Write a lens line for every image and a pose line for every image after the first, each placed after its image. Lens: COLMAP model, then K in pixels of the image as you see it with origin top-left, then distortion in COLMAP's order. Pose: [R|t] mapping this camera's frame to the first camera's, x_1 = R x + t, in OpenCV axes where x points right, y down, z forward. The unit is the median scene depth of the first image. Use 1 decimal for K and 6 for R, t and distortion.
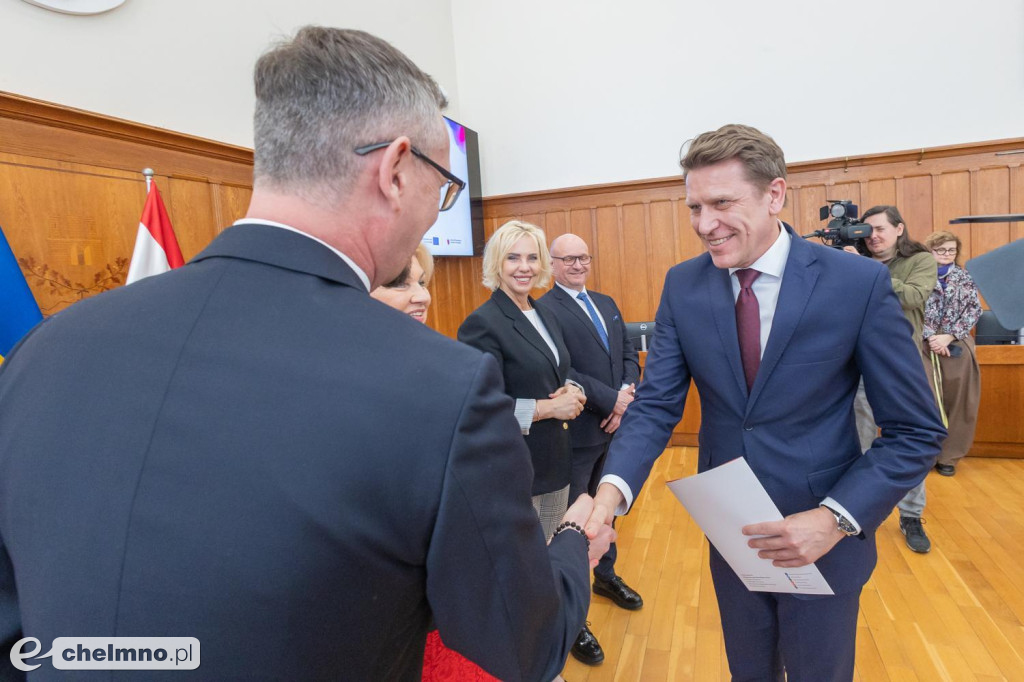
lens RADIAL K [[516.5, 0, 565.3], [0, 516.5, 308.1], [0, 0, 1]] dist [-0.006674, 0.002158]
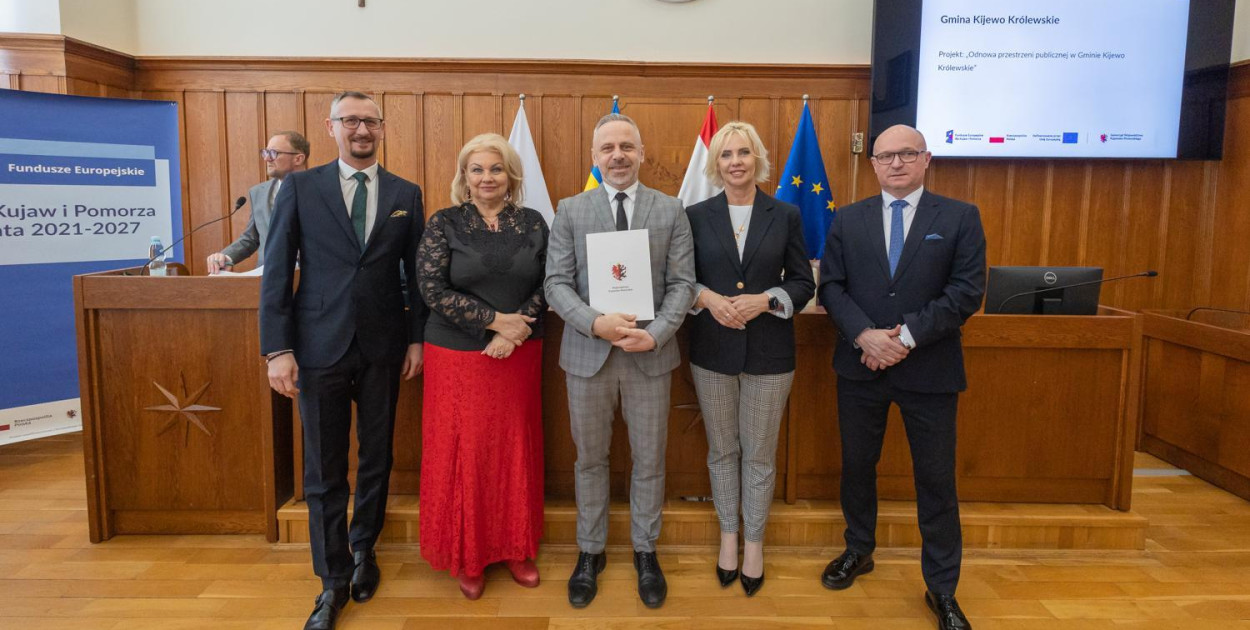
lens RADIAL K [[565.5, 0, 623.8], [0, 565.5, 240.9], [0, 0, 1]] dist [0.012896, -0.004609]
pose [[0.296581, 0.132792, -0.945730, 0.572880], [-0.101485, 0.989061, 0.107050, -0.012184], [0.949600, 0.064229, 0.306813, 0.264824]]
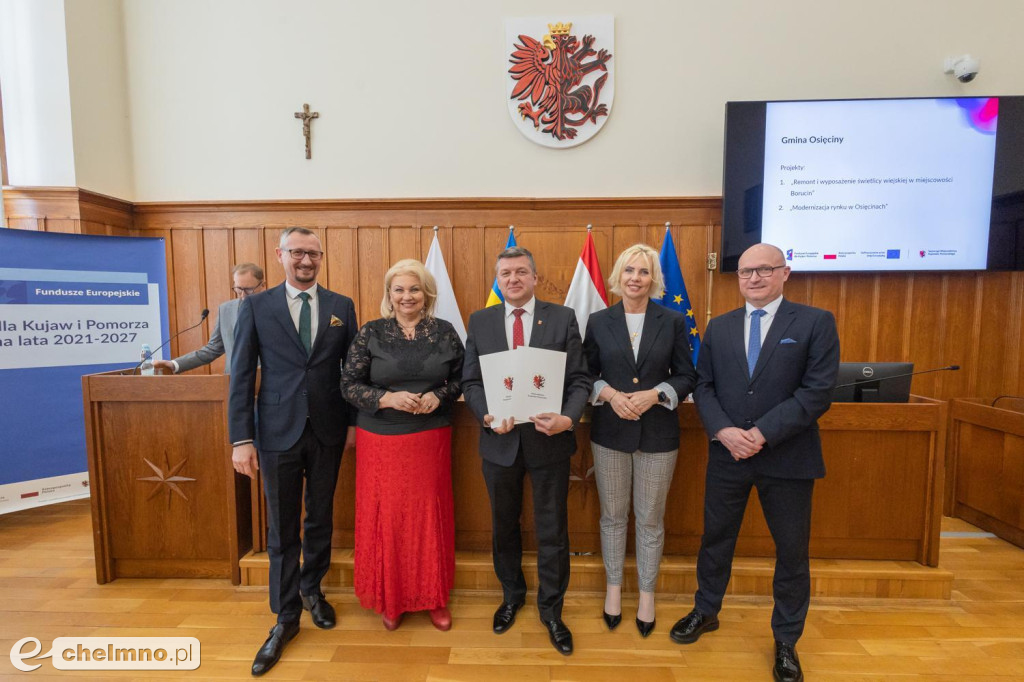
lens RADIAL K [[463.0, 0, 512.0], [0, 463.0, 344.6], [0, 0, 1]] dist [0.012554, -0.004202]
pose [[0.260556, 0.131064, -0.956521, 0.589526], [-0.087740, 0.989858, 0.111731, -0.016156], [0.961464, 0.054813, 0.269412, 0.292959]]
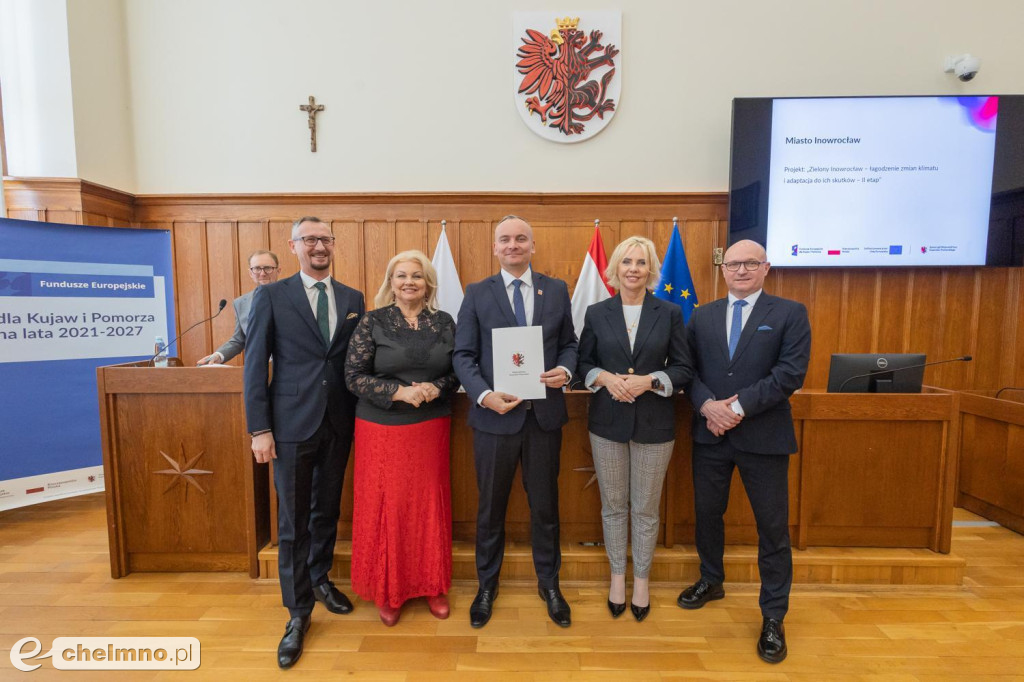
lens RADIAL K [[463.0, 0, 511.0], [0, 463.0, 344.2], [0, 0, 1]] dist [0.012554, -0.004202]
pose [[0.278482, 0.134058, -0.951040, 0.579024], [-0.090057, 0.989493, 0.113108, -0.000437], [0.956210, 0.054149, 0.287629, 0.243211]]
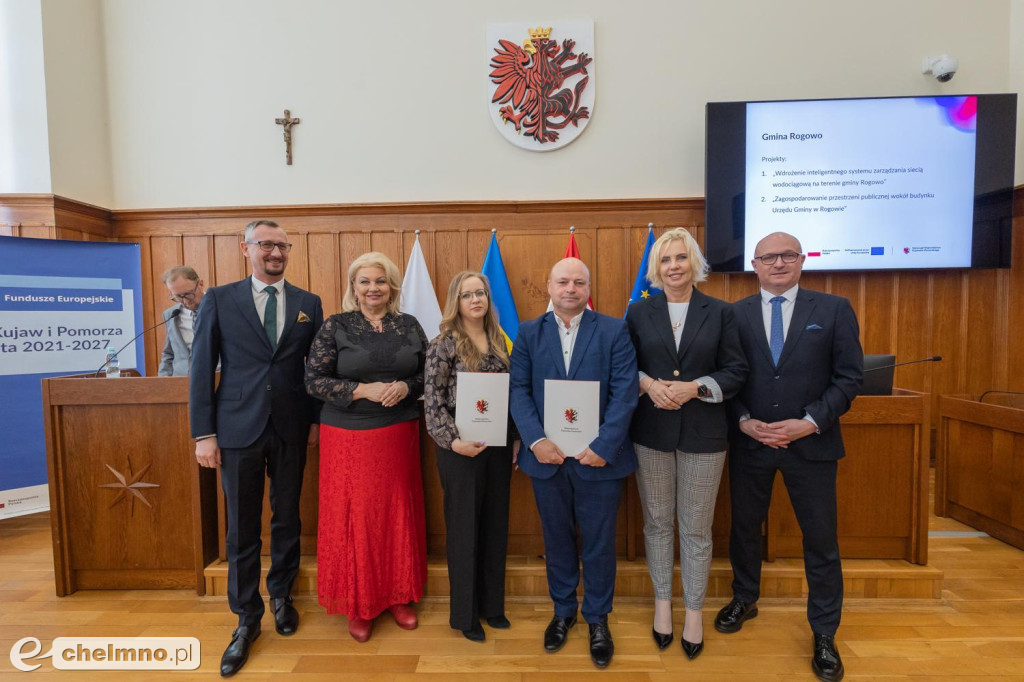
lens RADIAL K [[463.0, 0, 511.7], [0, 463.0, 346.9], [0, 0, 1]] dist [0.012554, -0.004202]
pose [[0.266878, 0.104521, -0.958046, 0.584826], [-0.076295, 0.993273, 0.087111, 0.011063], [0.960705, 0.049846, 0.273057, 0.337824]]
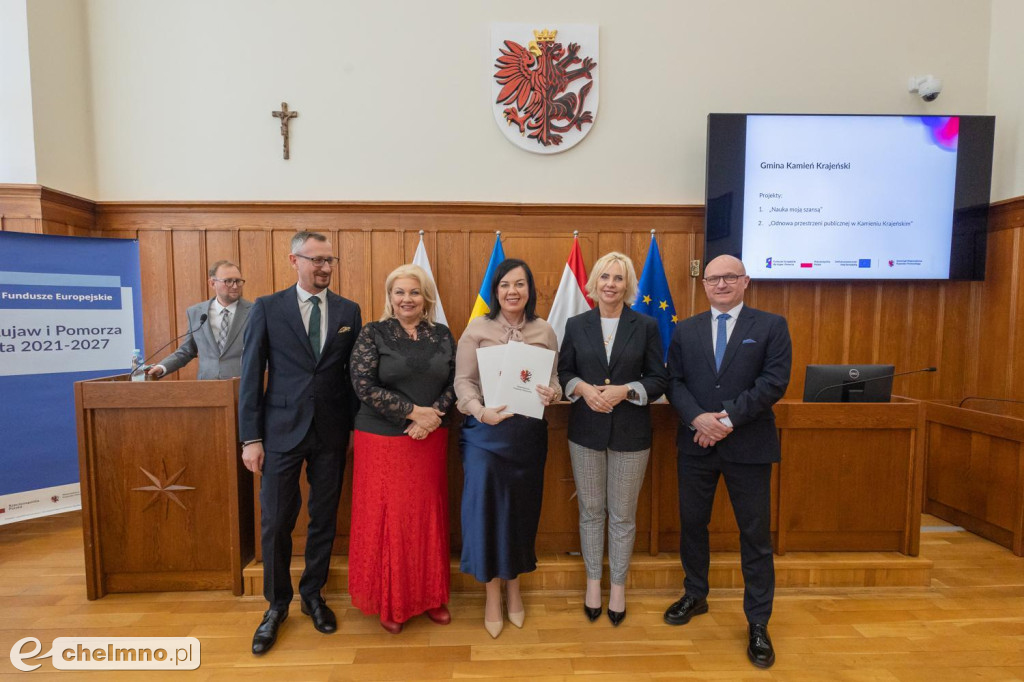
lens RADIAL K [[484.8, 0, 497.8], [0, 484.8, 350.2], [0, 0, 1]] dist [0.004424, 0.001478]
pose [[0.319371, 0.122827, -0.939636, 0.609881], [-0.091916, 0.990904, 0.098287, -0.004388], [0.943162, 0.054977, 0.327755, 0.194299]]
